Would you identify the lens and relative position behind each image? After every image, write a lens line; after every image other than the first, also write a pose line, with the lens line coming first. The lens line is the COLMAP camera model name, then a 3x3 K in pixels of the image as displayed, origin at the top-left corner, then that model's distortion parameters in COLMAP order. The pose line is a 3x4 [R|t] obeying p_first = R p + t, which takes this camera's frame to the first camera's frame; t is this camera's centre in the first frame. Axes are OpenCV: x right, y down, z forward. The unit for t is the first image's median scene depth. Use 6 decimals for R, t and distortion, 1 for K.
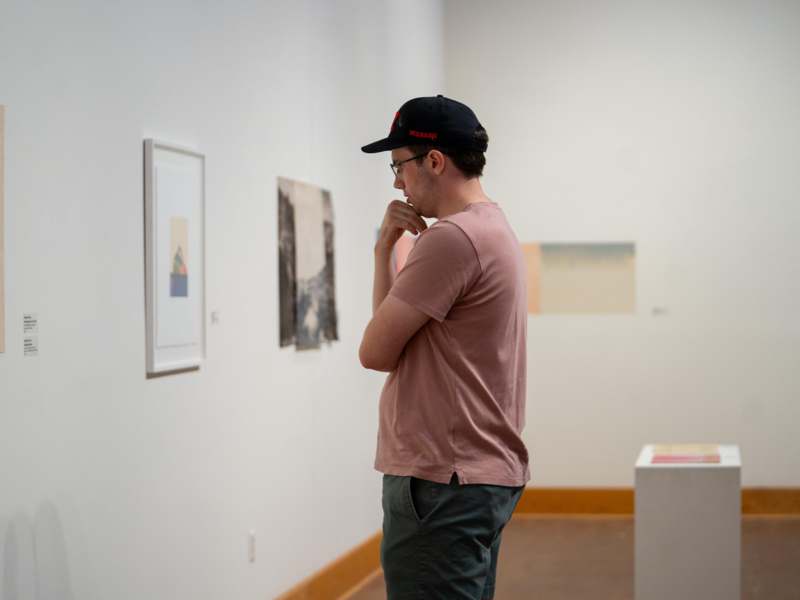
lens RADIAL K [[1645.1, 0, 399.3], [0, 1645.1, 299.6], [0, 0, 1]] dist [-0.257461, 0.000000]
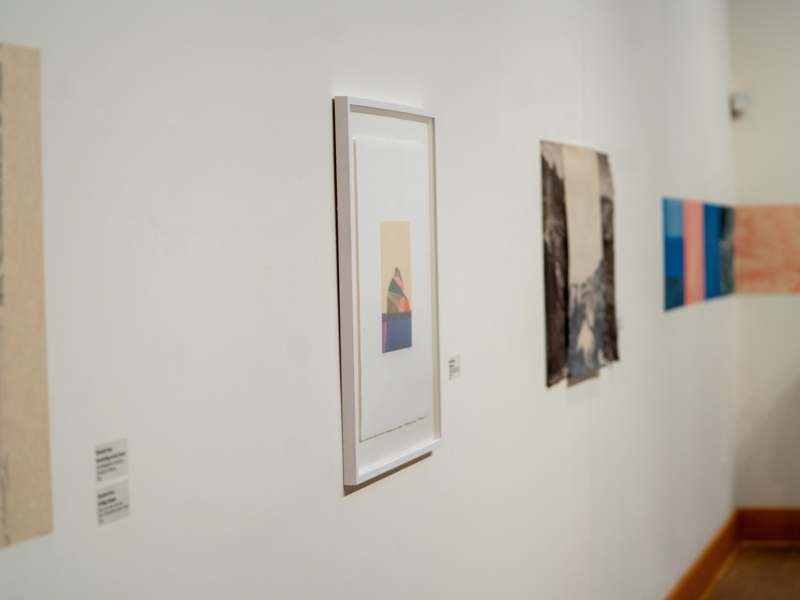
lens RADIAL K [[1645.1, 0, 401.3], [0, 1645.1, 301.4], [0, 0, 1]] dist [-0.257461, 0.000000]
pose [[0.990518, -0.008751, -0.137104, -0.038171], [0.014492, 0.999057, 0.040938, -0.035987], [0.136616, -0.042537, 0.989710, 0.308388]]
